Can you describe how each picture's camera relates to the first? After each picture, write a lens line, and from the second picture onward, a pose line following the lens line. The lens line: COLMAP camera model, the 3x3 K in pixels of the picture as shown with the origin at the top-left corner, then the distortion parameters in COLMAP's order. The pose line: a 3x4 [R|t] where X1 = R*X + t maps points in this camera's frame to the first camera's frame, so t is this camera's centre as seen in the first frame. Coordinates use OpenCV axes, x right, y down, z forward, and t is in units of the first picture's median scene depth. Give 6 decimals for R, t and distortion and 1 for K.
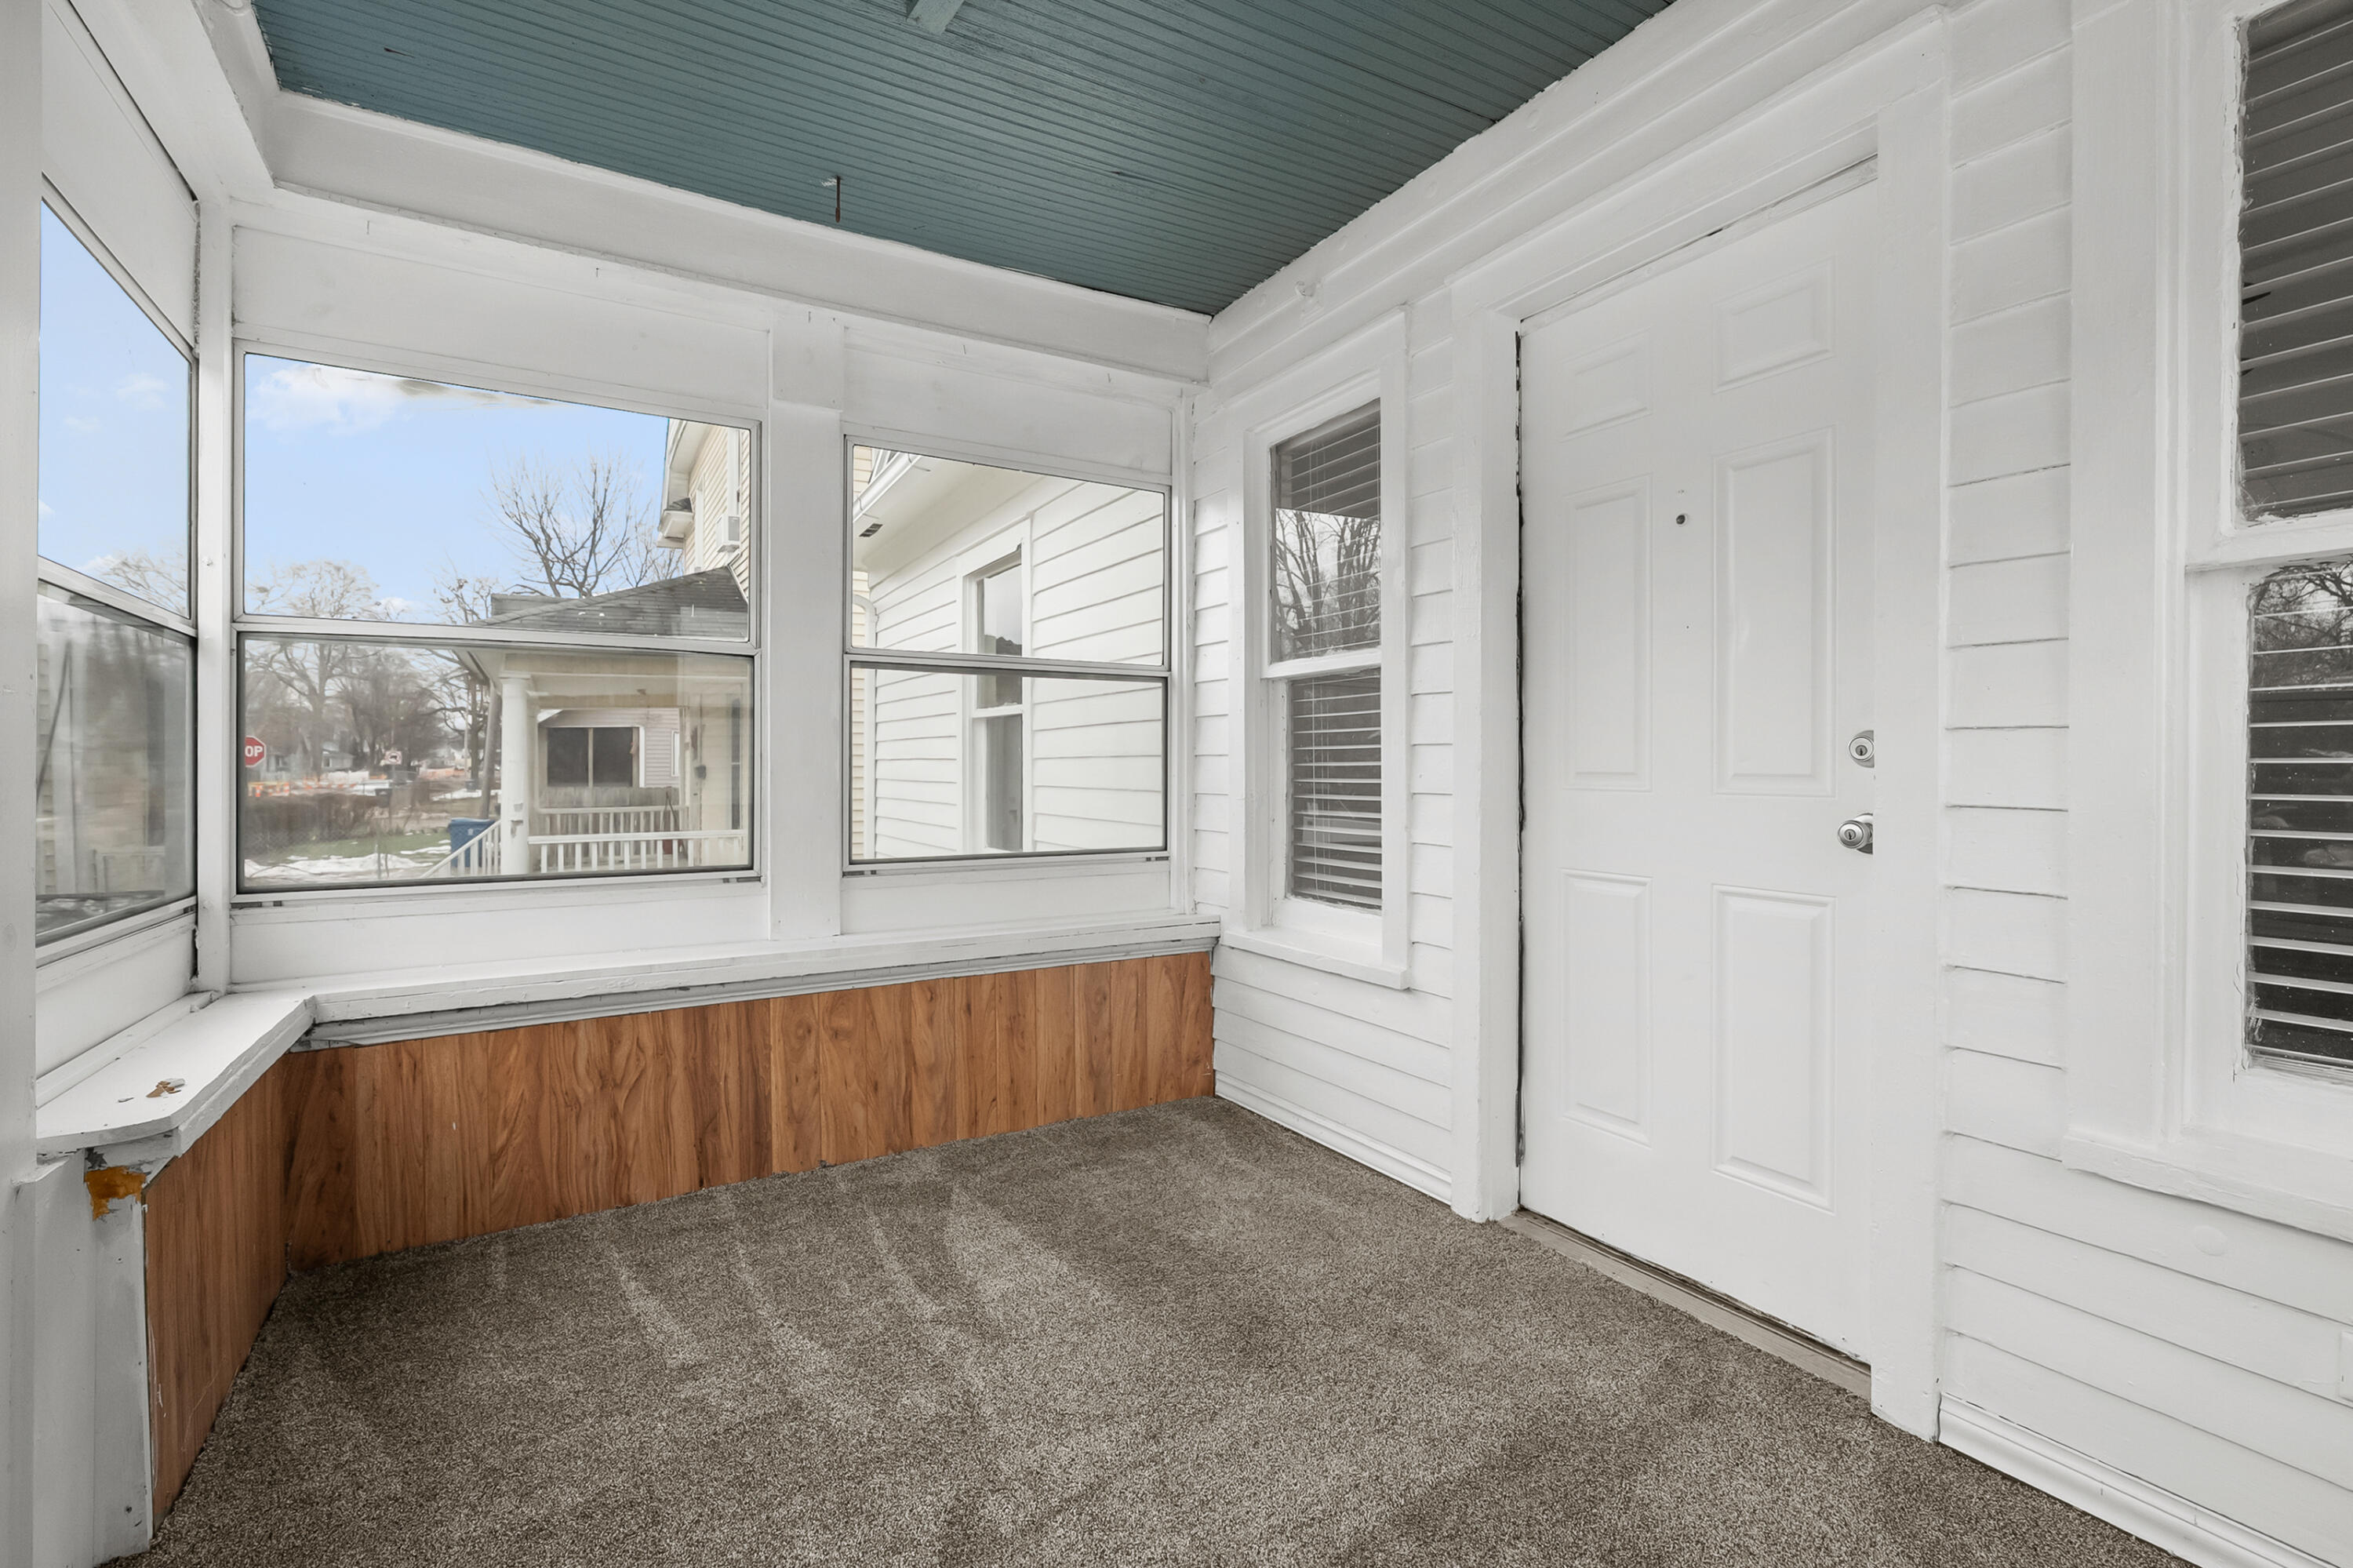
lens RADIAL K [[1061.1, 0, 1169.0], [0, 1061.1, 774.0], [0, 0, 1]] dist [0.000130, 0.000427]
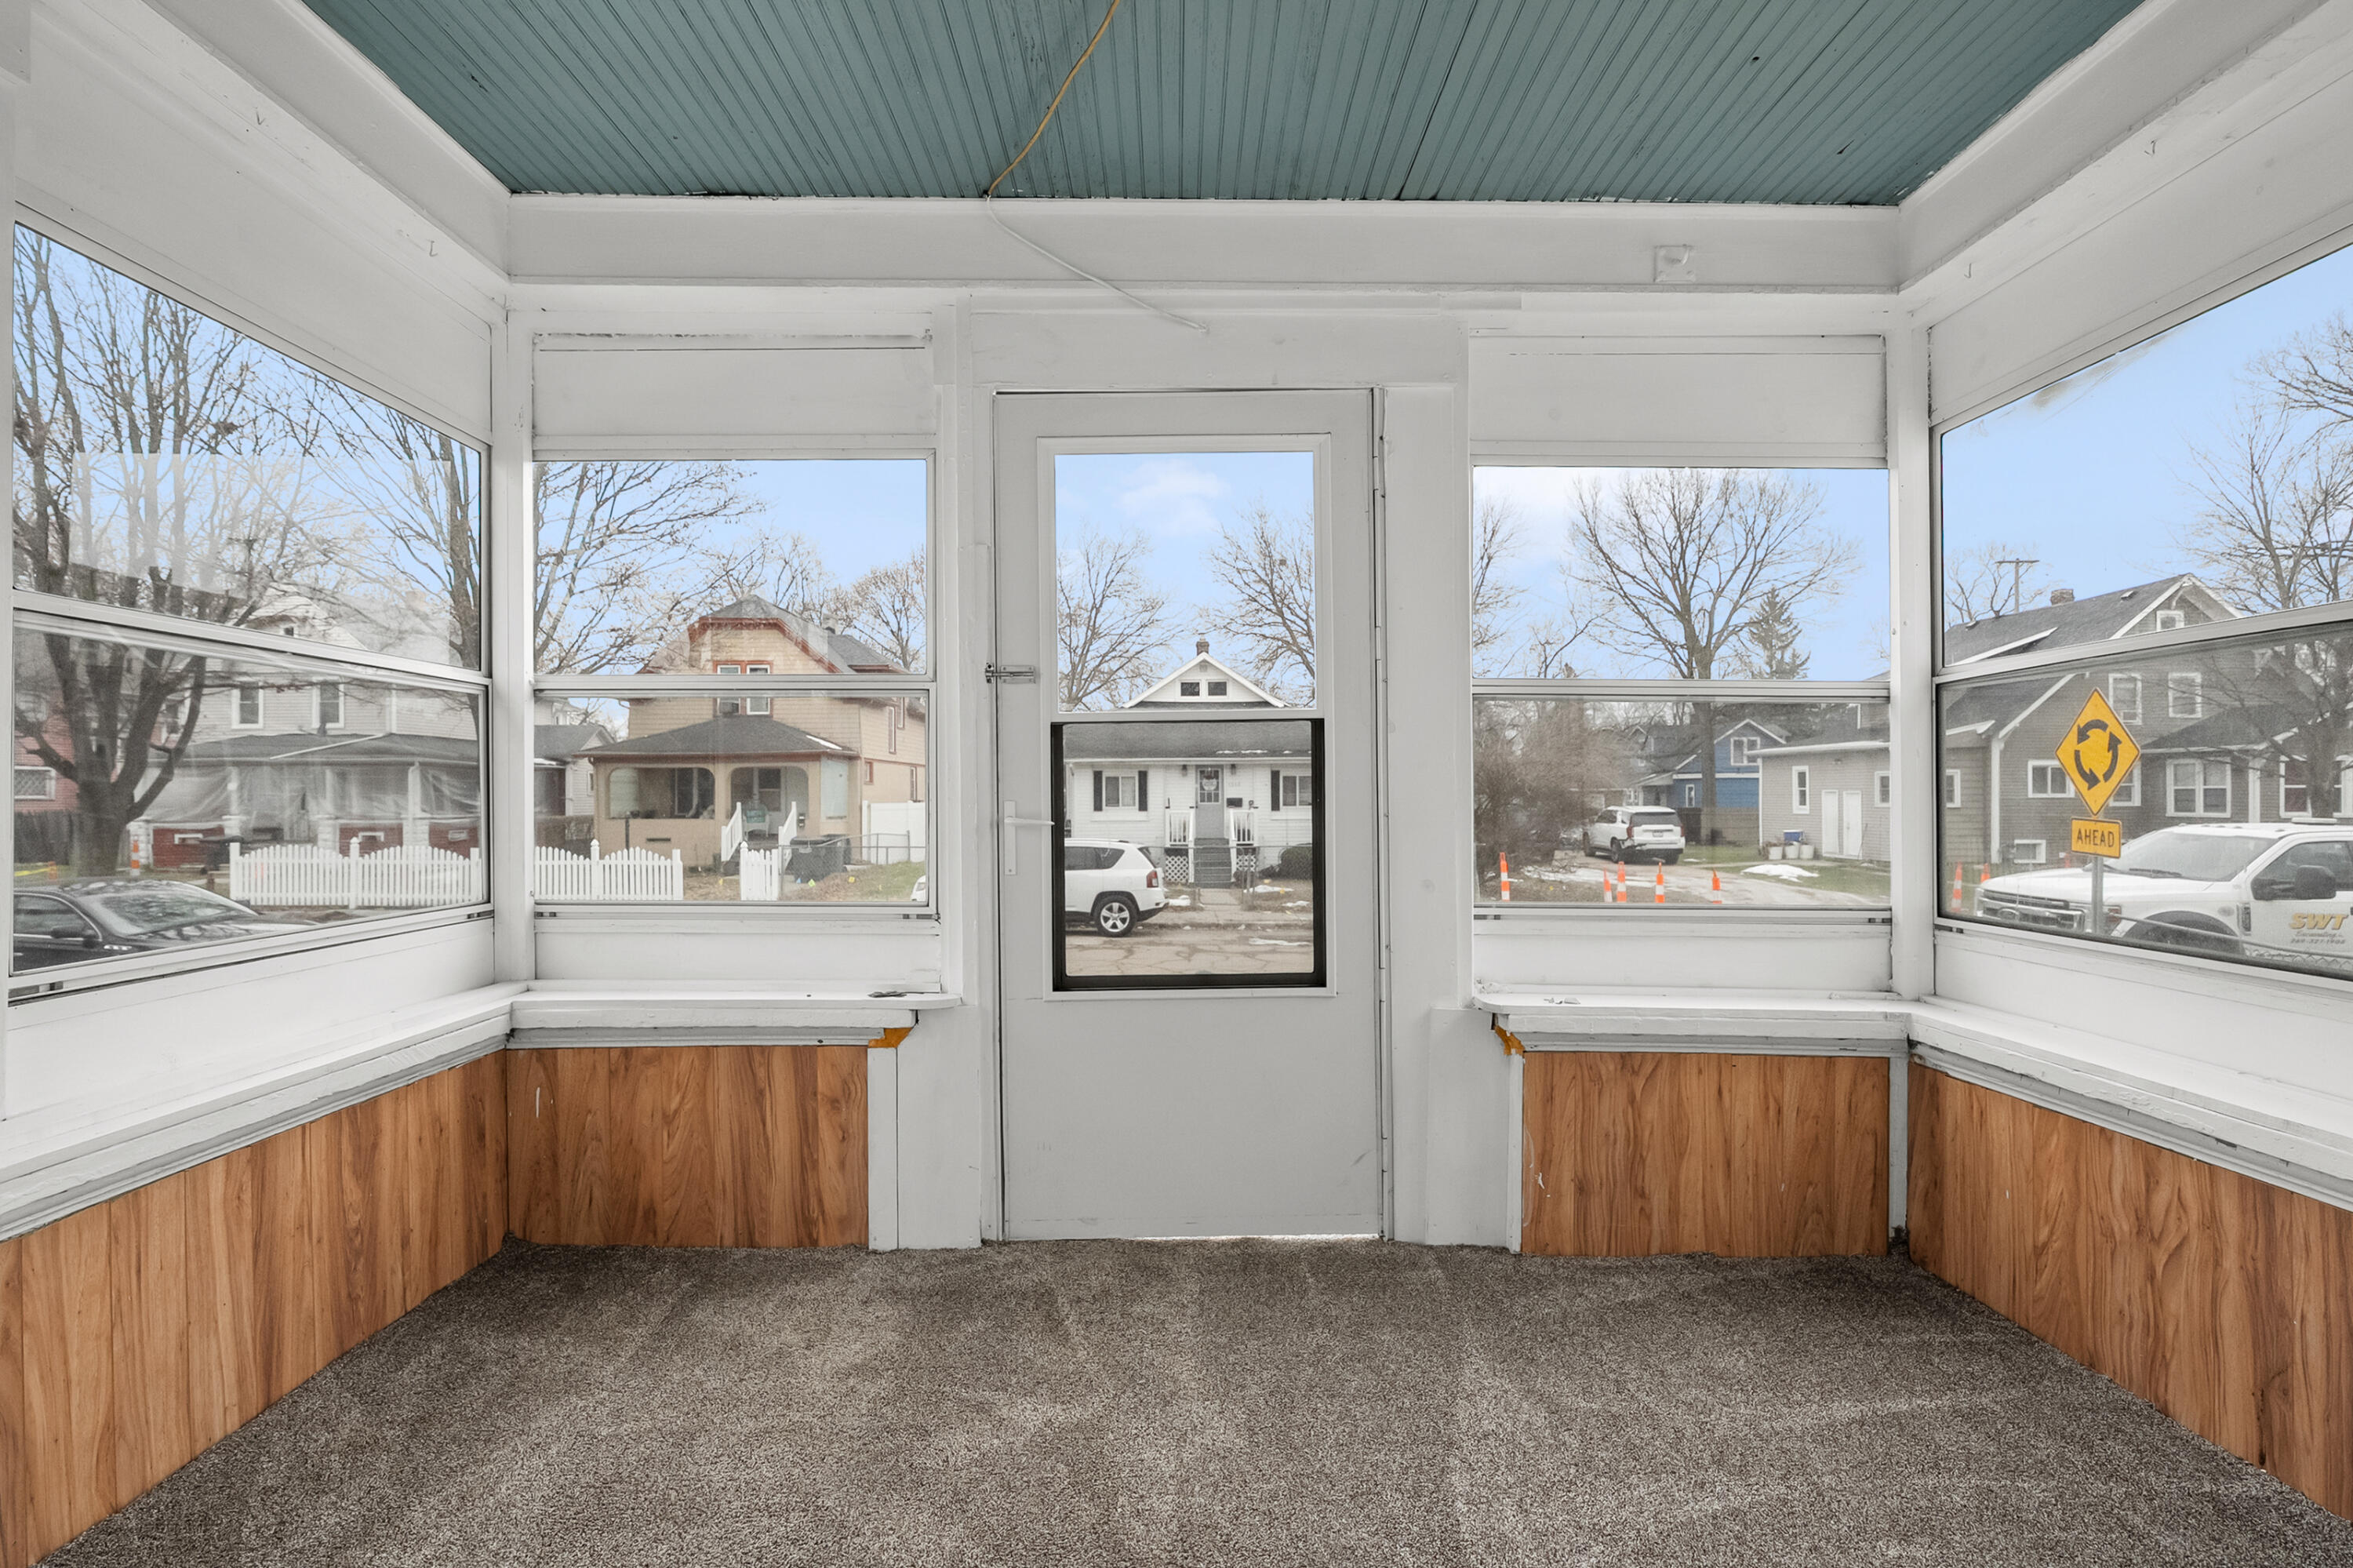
lens RADIAL K [[1061.1, 0, 1170.1], [0, 1061.1, 798.5], [0, 0, 1]] dist [0.000130, 0.000427]
pose [[-0.508060, 0.002549, -0.861318, 0.472175], [-0.003669, 0.999980, 0.005123, -0.014286], [0.861314, 0.005763, -0.508041, 0.805323]]
